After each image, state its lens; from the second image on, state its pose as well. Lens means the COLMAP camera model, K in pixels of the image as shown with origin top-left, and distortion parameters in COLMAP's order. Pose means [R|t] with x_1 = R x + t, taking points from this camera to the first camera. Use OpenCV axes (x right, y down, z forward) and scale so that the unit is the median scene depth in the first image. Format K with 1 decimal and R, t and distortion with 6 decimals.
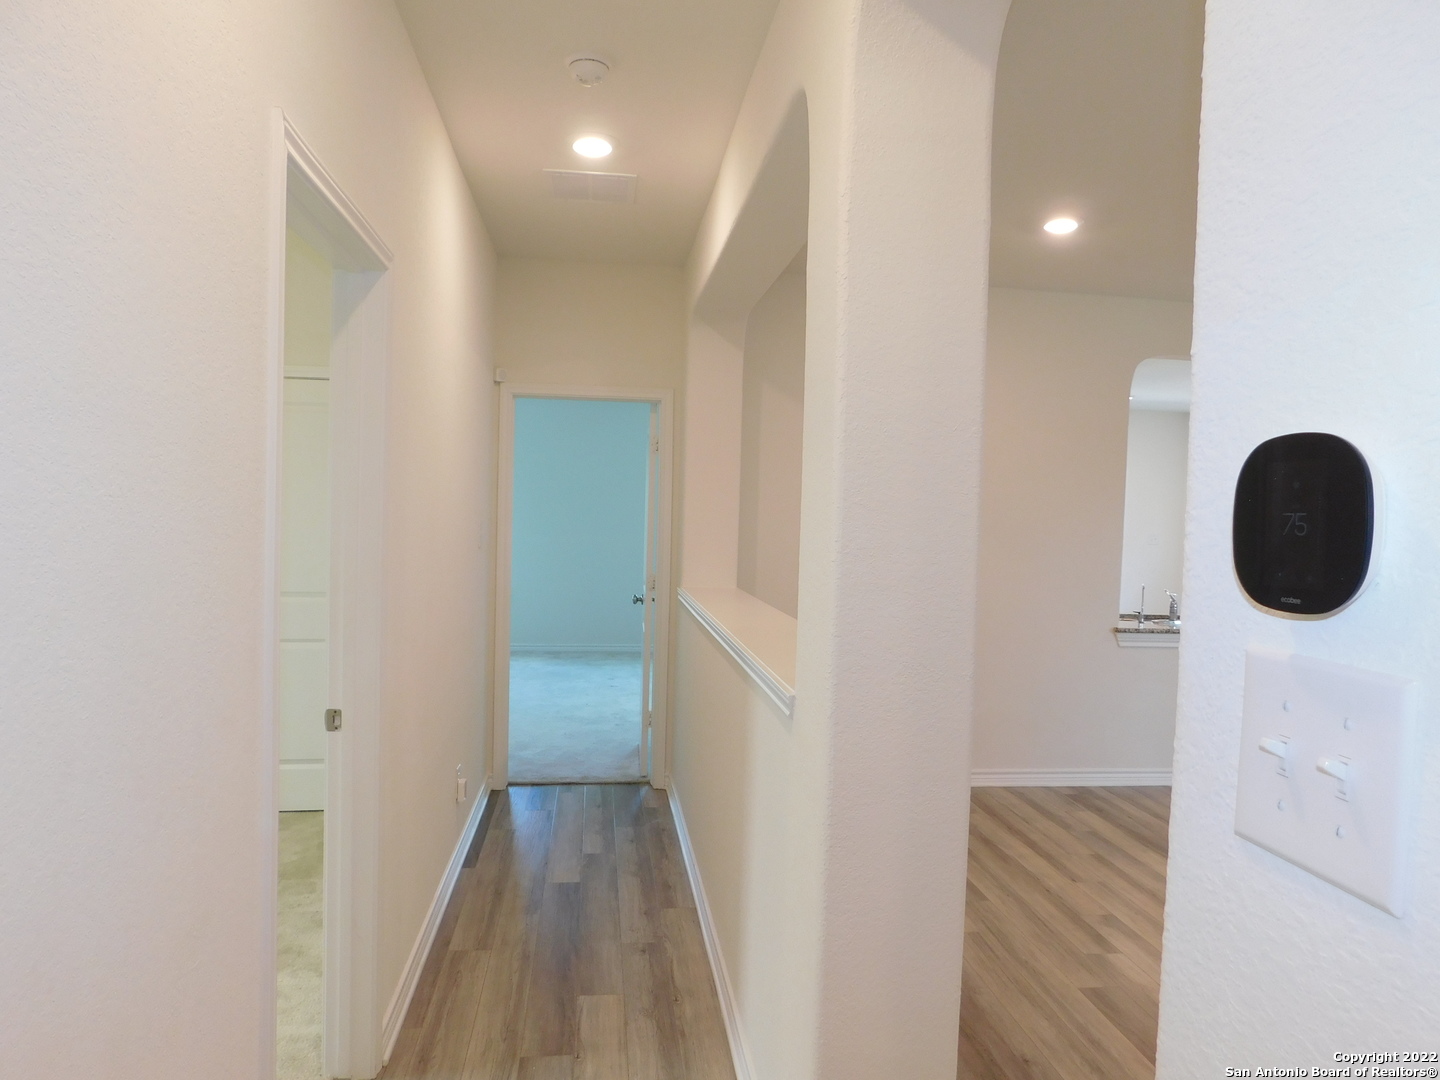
lens RADIAL K [[969.6, 0, 719.5], [0, 969.6, 544.2], [0, 0, 1]] dist [-0.029589, 0.010917]
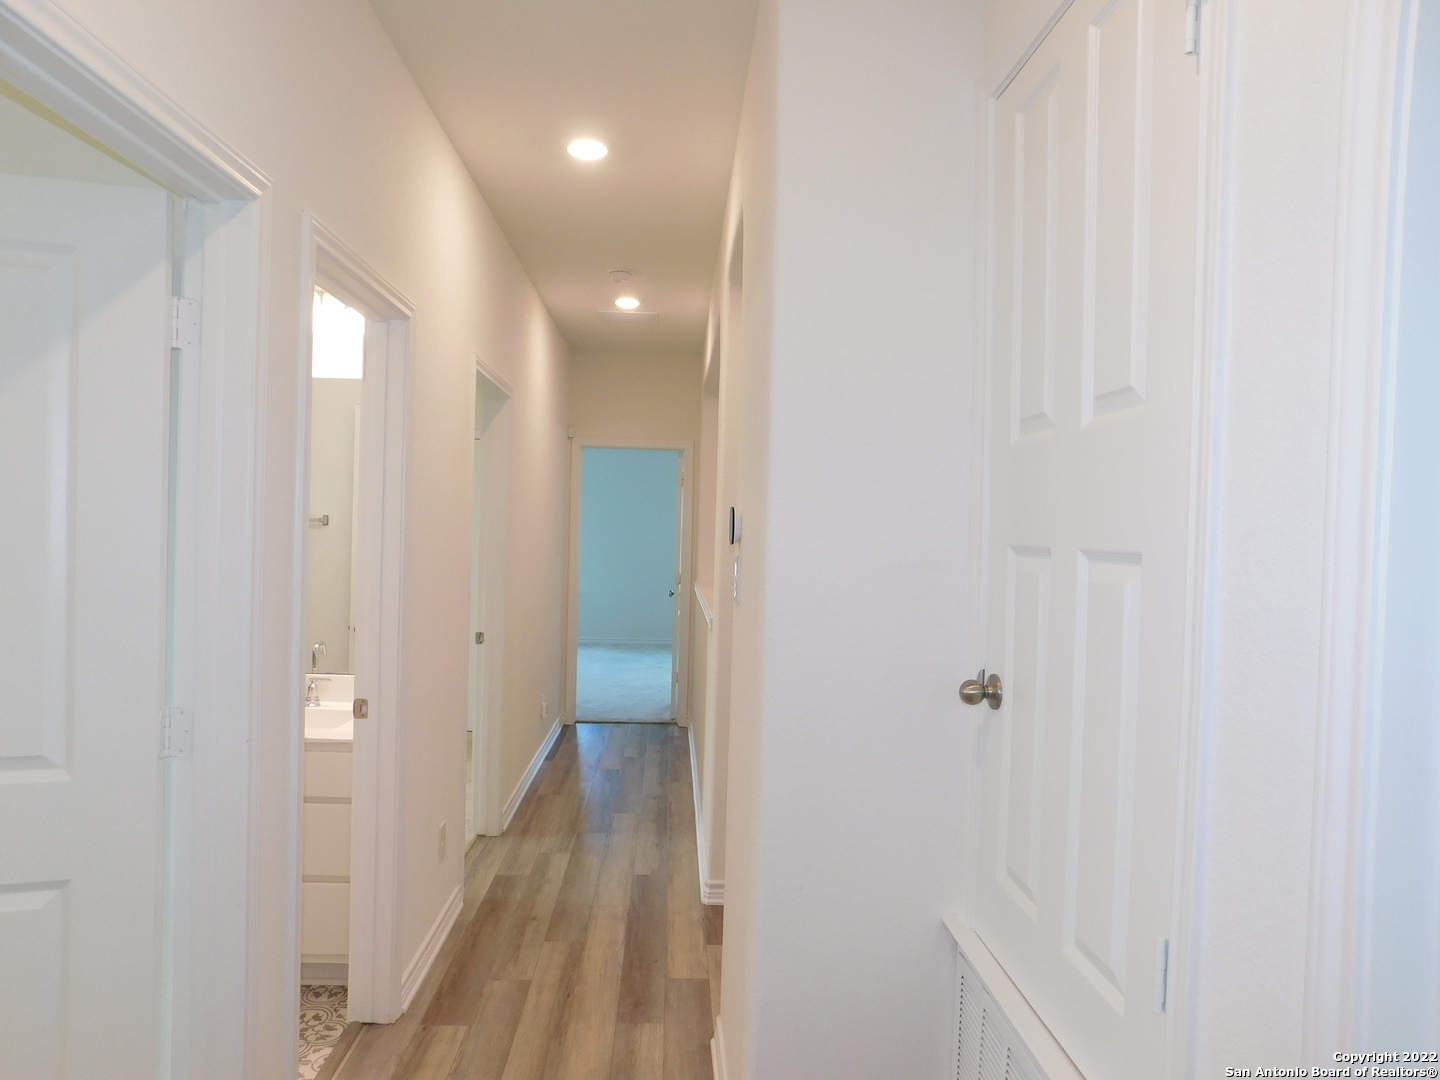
lens RADIAL K [[969.6, 0, 719.0], [0, 969.6, 545.1], [0, 0, 1]] dist [-0.029589, 0.010917]
pose [[0.997103, 0.002455, -0.076019, 0.133964], [-0.003871, 0.999822, -0.018487, 0.023296], [0.075960, 0.018728, 0.996935, -0.550568]]
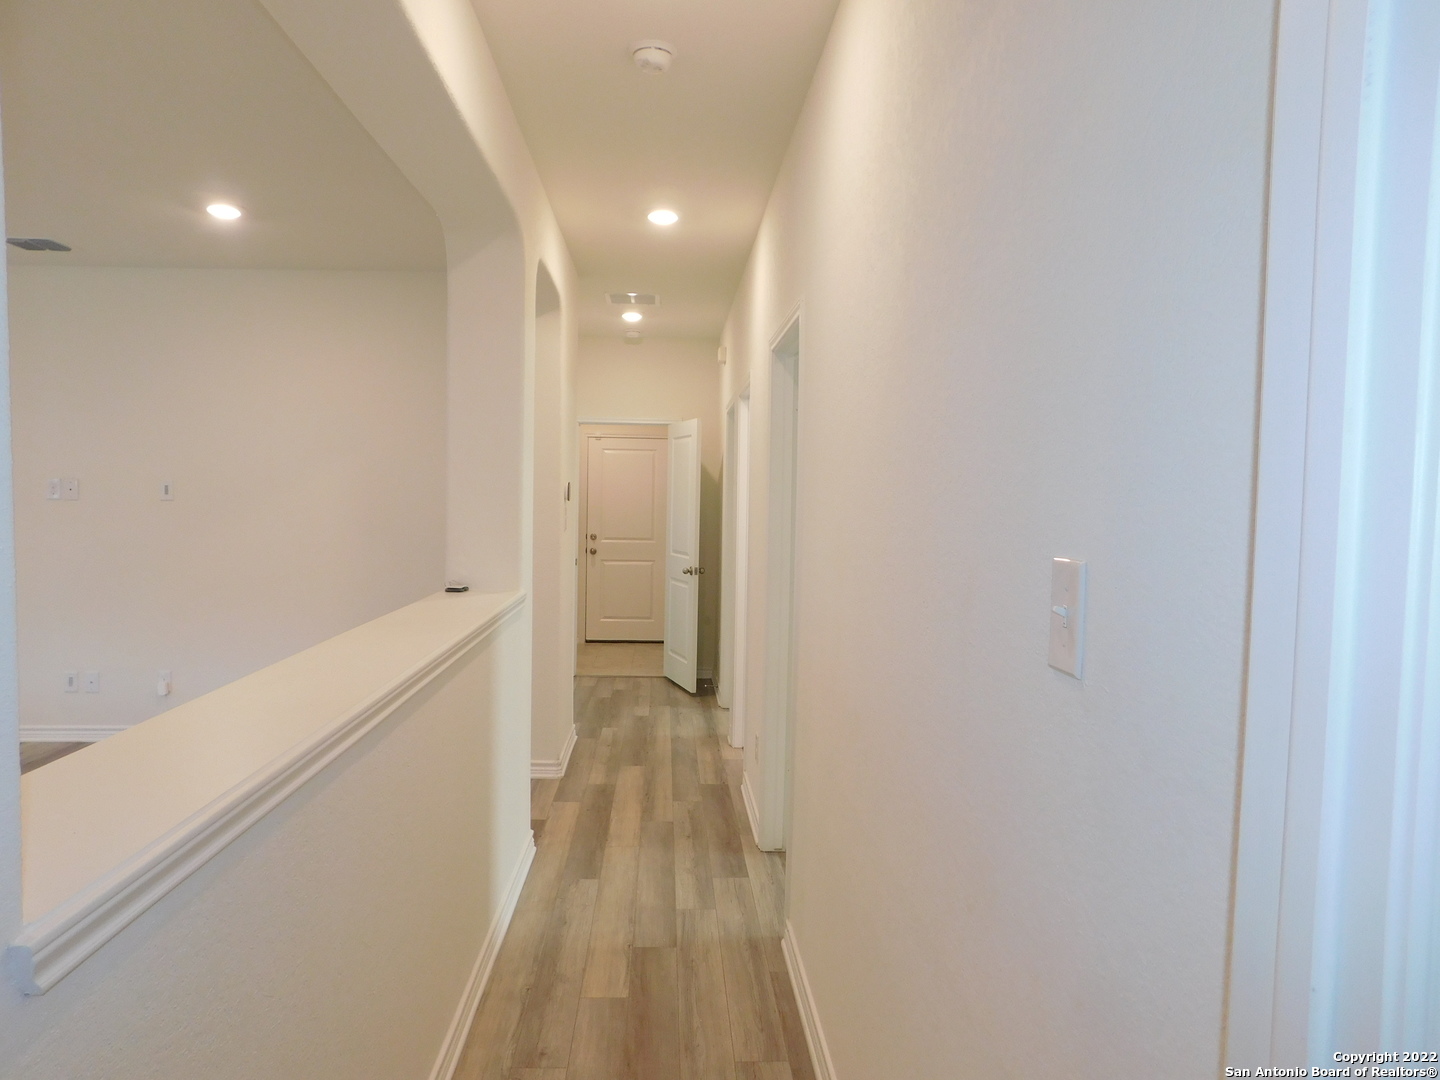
lens RADIAL K [[969.6, 0, 711.8], [0, 969.6, 543.6], [0, 0, 1]] dist [-0.029589, 0.010917]
pose [[-0.996144, -0.047425, 0.073809, -0.224813], [-0.041102, 0.995537, 0.084950, -0.055965], [-0.077509, 0.081589, -0.993648, 1.534458]]
